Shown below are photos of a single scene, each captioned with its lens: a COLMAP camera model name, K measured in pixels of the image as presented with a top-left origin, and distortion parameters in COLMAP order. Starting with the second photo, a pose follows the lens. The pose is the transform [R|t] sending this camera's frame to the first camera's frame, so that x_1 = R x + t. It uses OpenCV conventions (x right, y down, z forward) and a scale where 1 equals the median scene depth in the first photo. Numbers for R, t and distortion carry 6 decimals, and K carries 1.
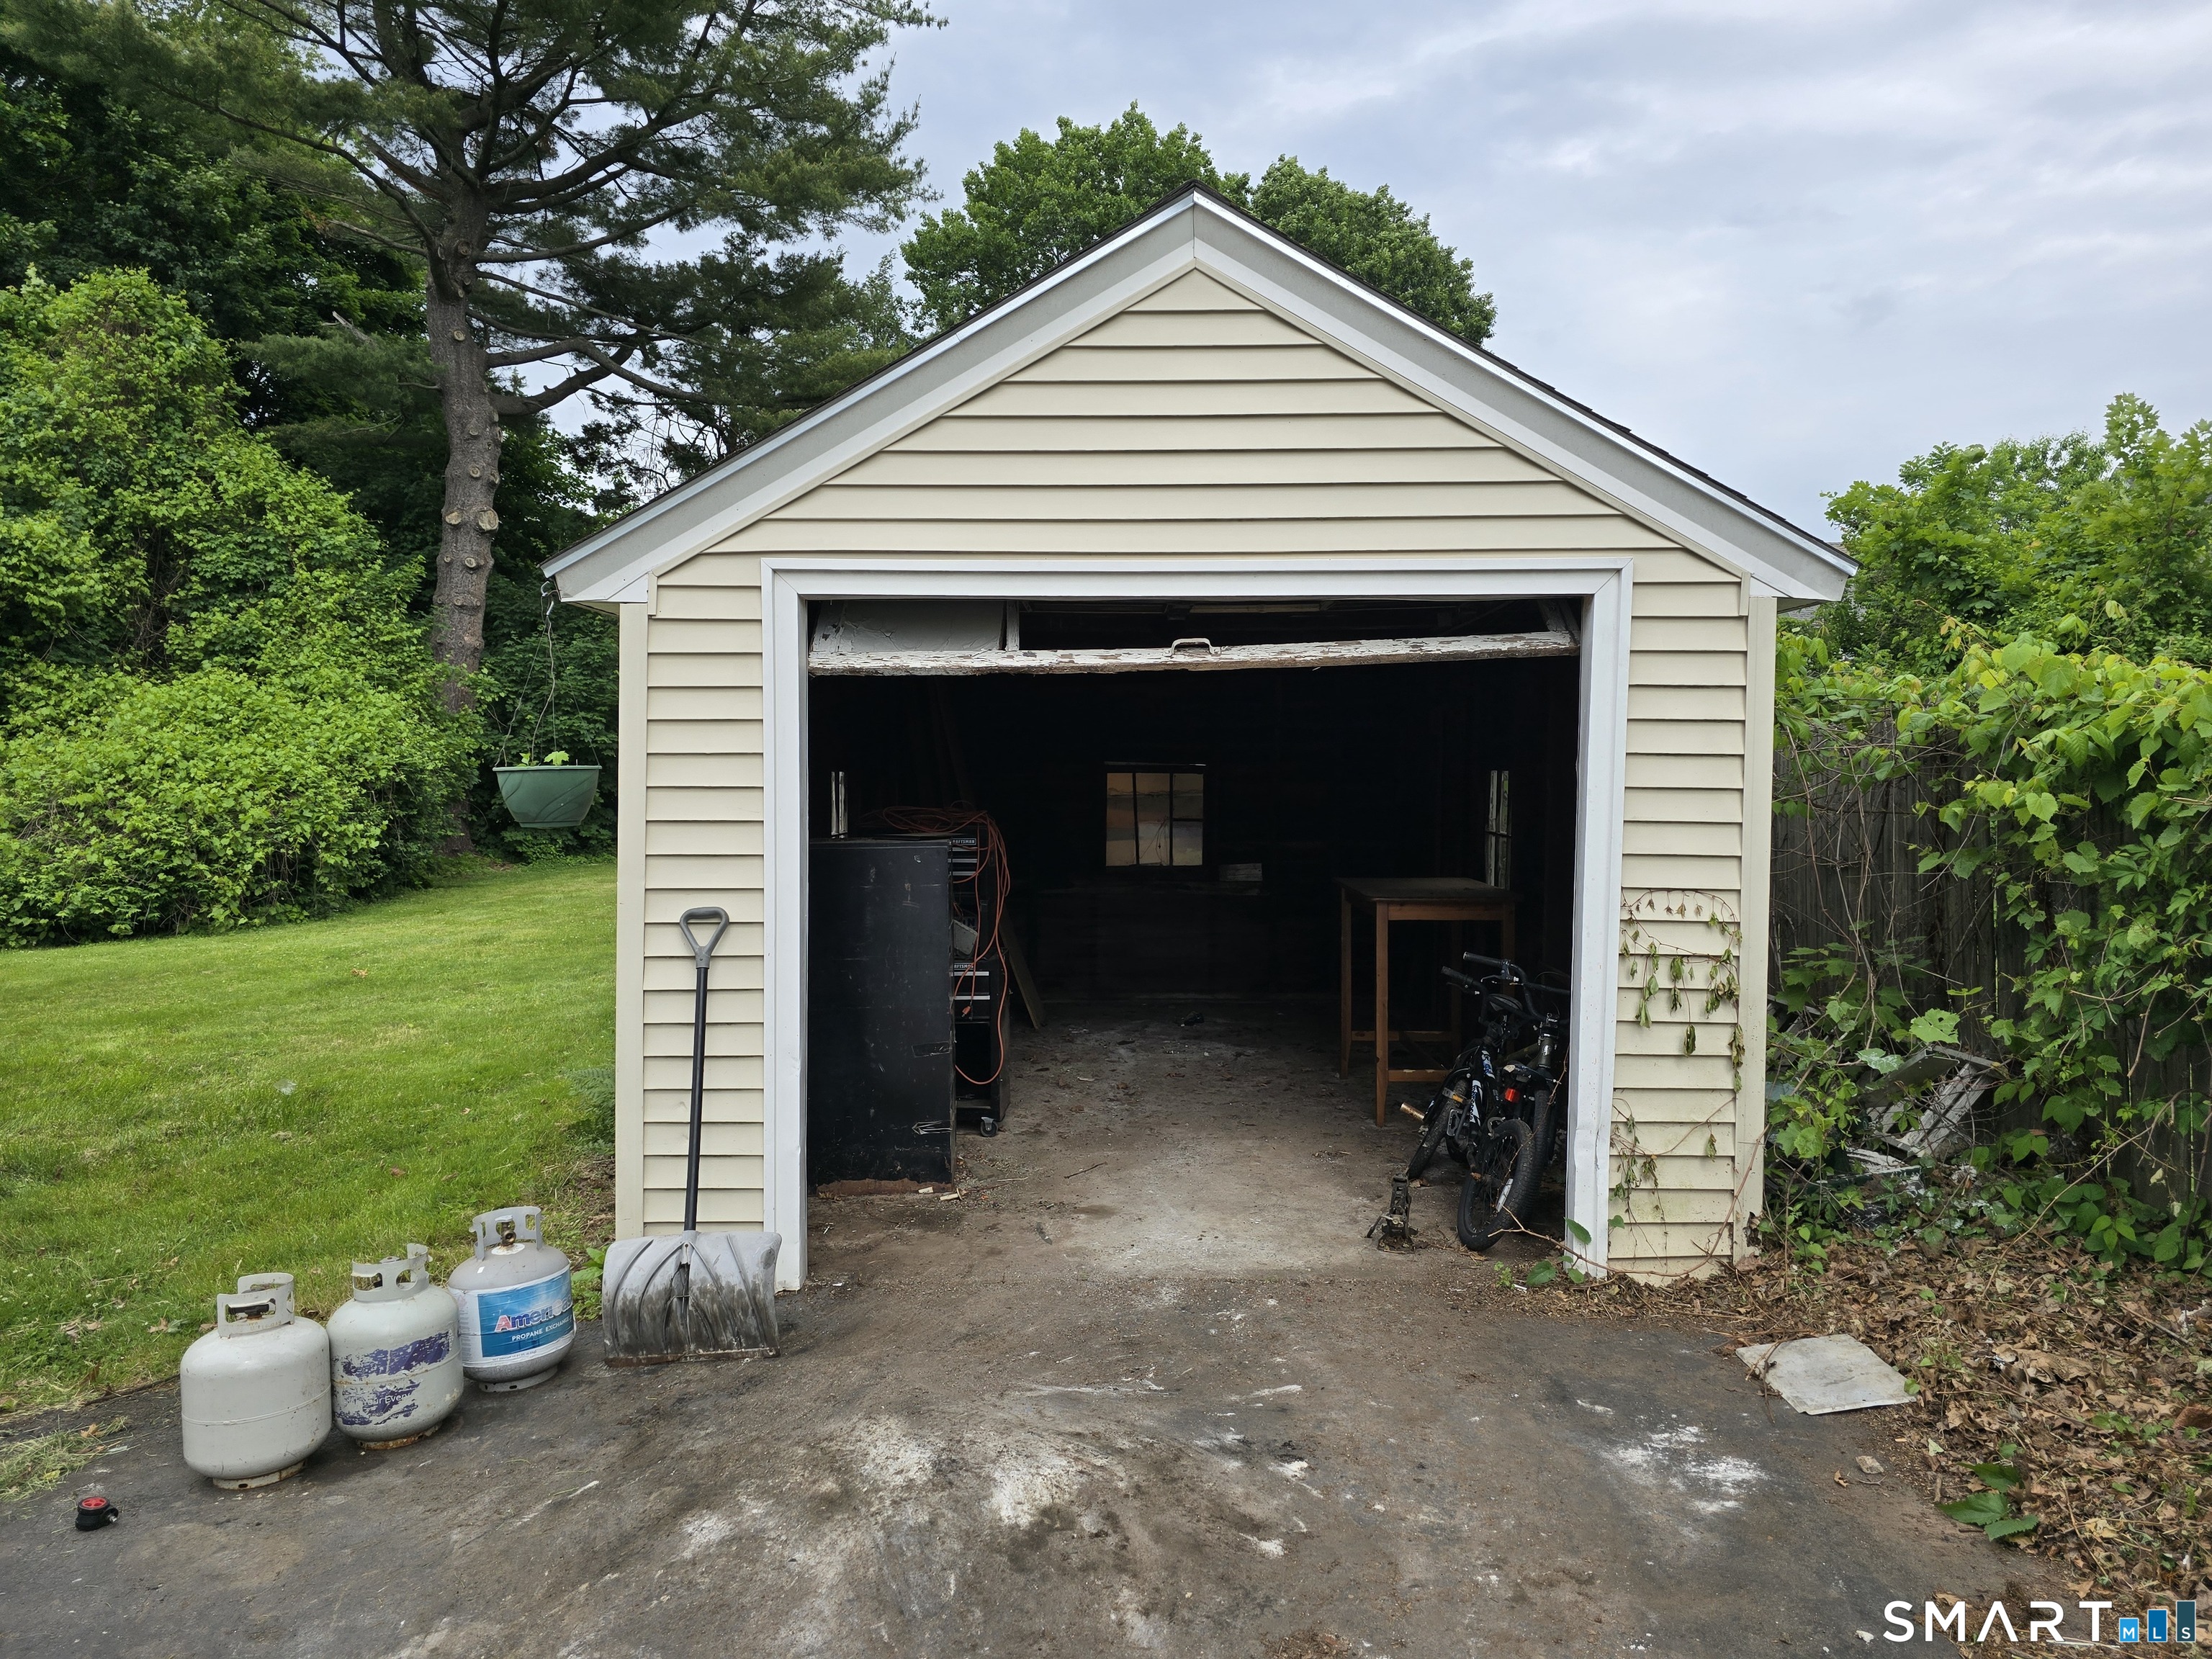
lens RADIAL K [[1473.3, 0, 1108.9], [0, 1473.3, 831.6], [0, 0, 1]] dist [0.058739, -0.053154]
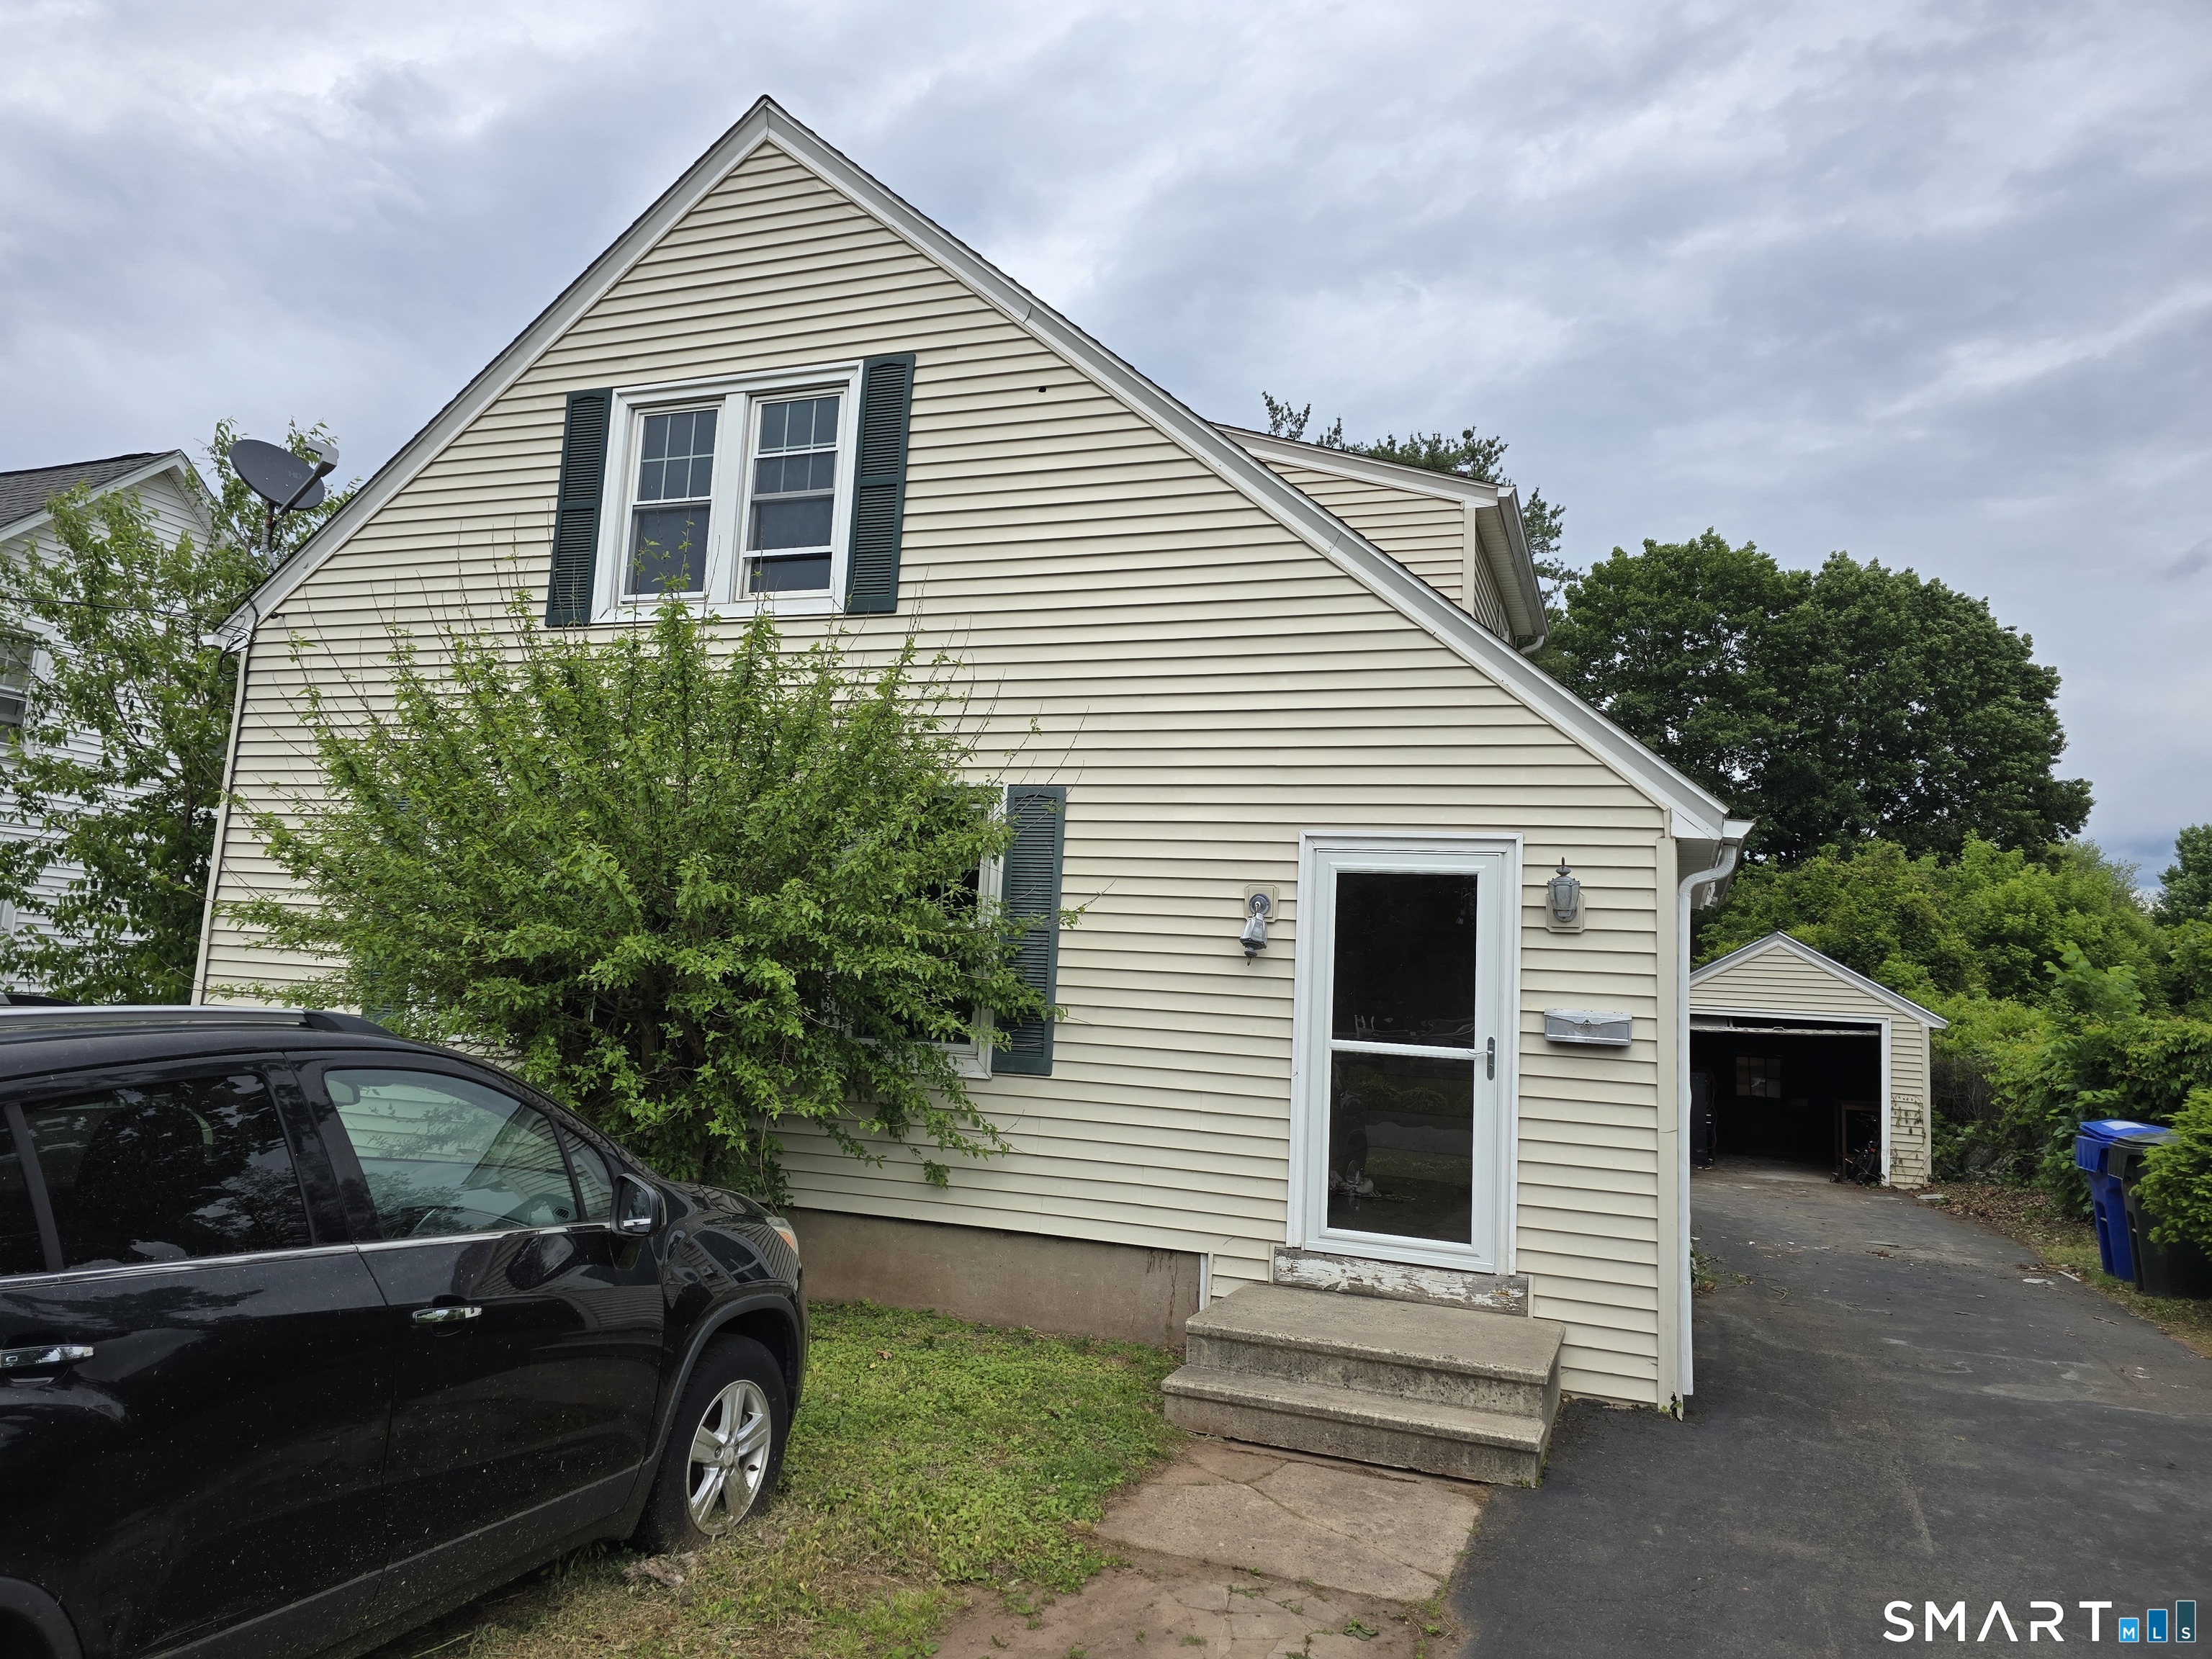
lens RADIAL K [[1473.3, 0, 1095.5], [0, 1473.3, 825.6], [0, 0, 1]] dist [0.058739, -0.053154]
pose [[0.935736, 0.016820, -0.352301, -0.289497], [-0.082520, 0.981579, -0.172317, 0.207641], [0.342913, 0.190315, 0.919886, -3.780477]]
